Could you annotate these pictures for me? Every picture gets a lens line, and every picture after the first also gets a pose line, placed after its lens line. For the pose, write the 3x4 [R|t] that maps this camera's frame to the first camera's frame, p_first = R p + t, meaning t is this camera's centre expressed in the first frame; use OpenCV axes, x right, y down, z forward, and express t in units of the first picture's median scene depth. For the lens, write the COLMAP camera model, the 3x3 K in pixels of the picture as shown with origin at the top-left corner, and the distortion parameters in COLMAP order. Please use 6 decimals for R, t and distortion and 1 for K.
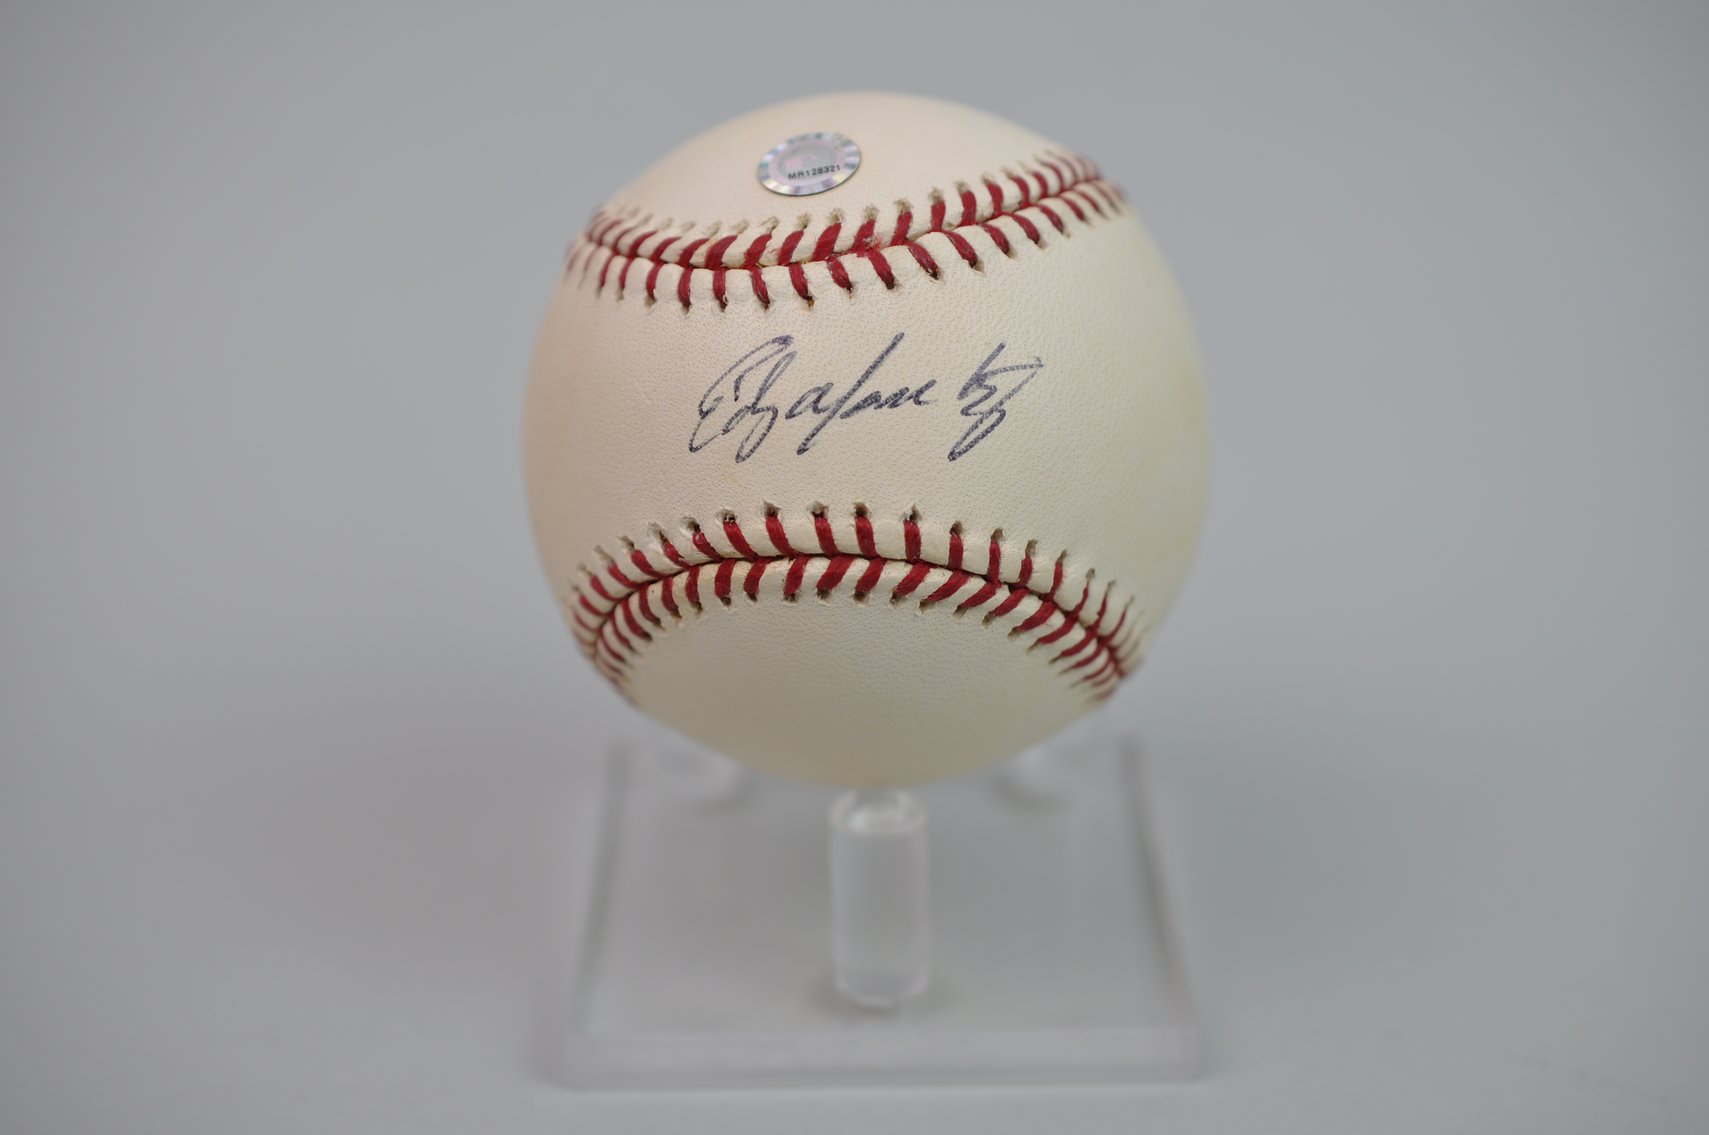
lens RADIAL K [[3045.9, 0, 854.5], [0, 3045.9, 567.5], [0, 0, 1]] dist [0.208400, 0.017516]
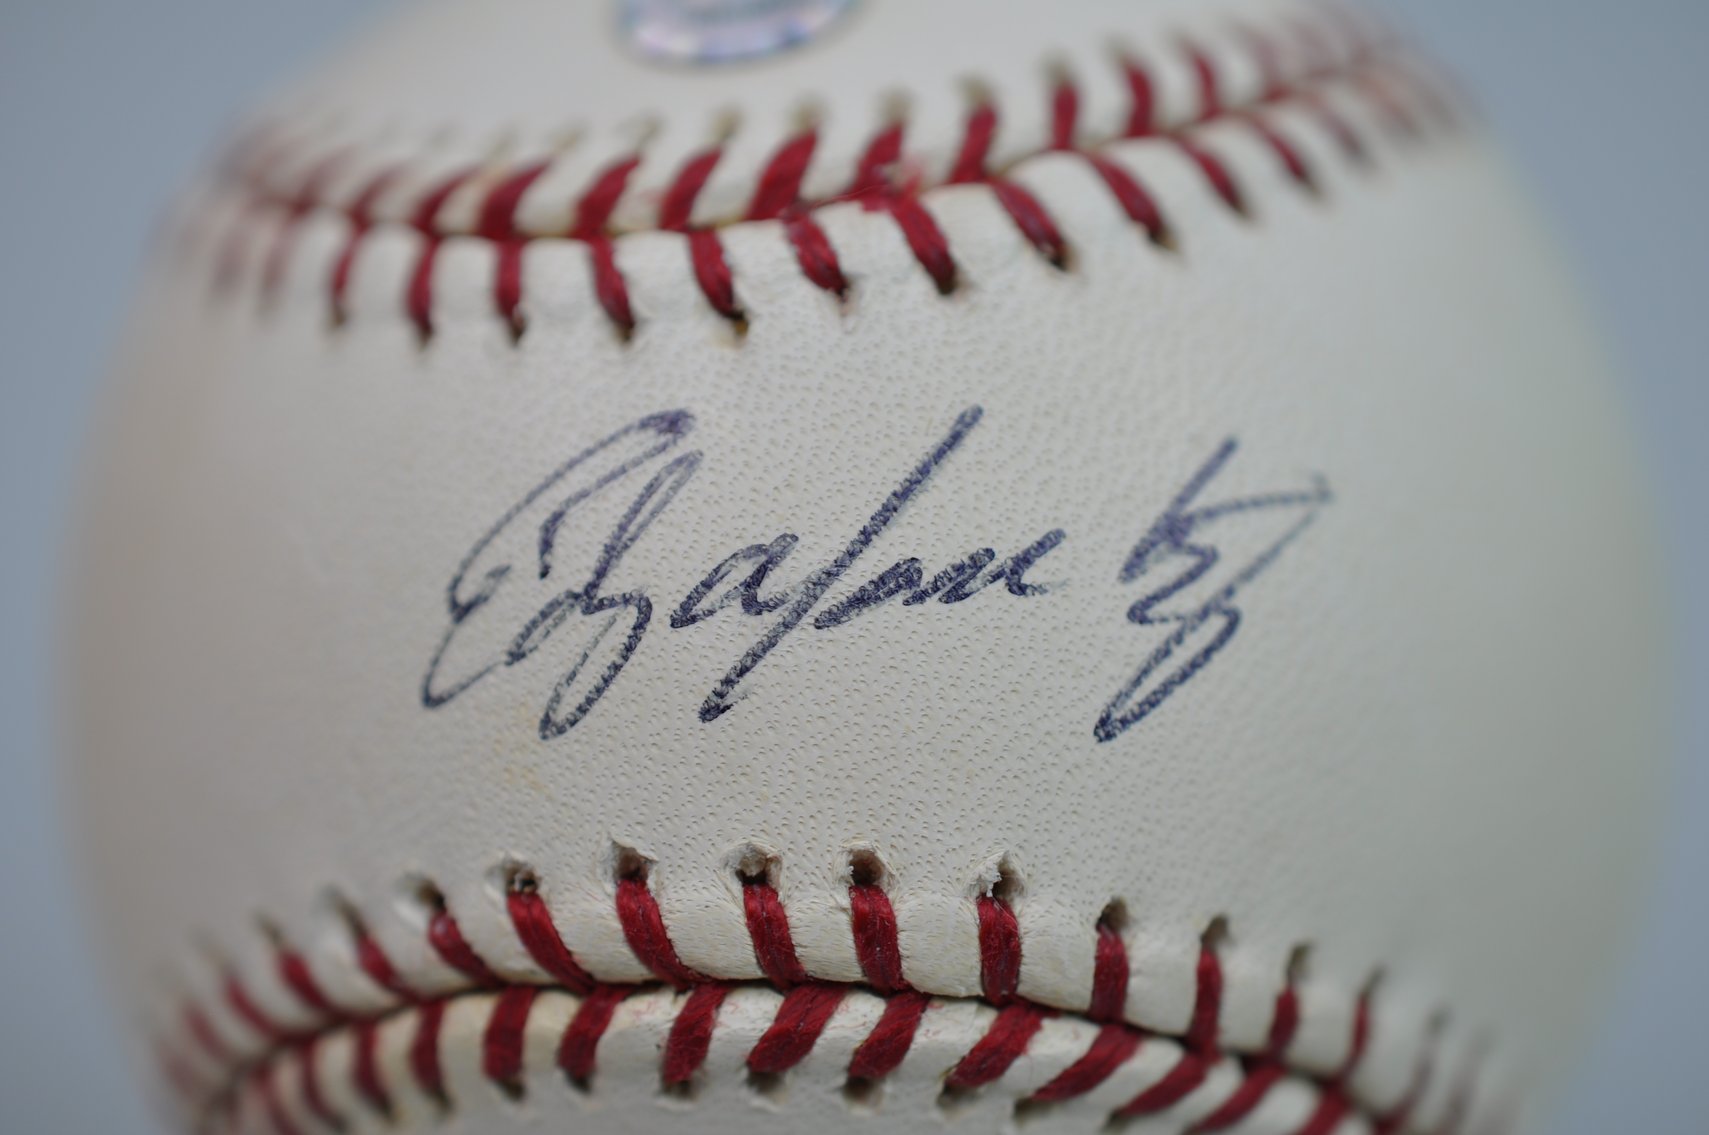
lens RADIAL K [[3045.9, 0, 854.5], [0, 3045.9, 567.5], [0, 0, 1]] dist [0.208400, 0.017516]
pose [[0.999691, 0.012229, 0.021659, -0.007963], [-0.011313, 0.999056, -0.041938, -0.040168], [-0.022151, 0.041680, 0.998885, 0.612935]]
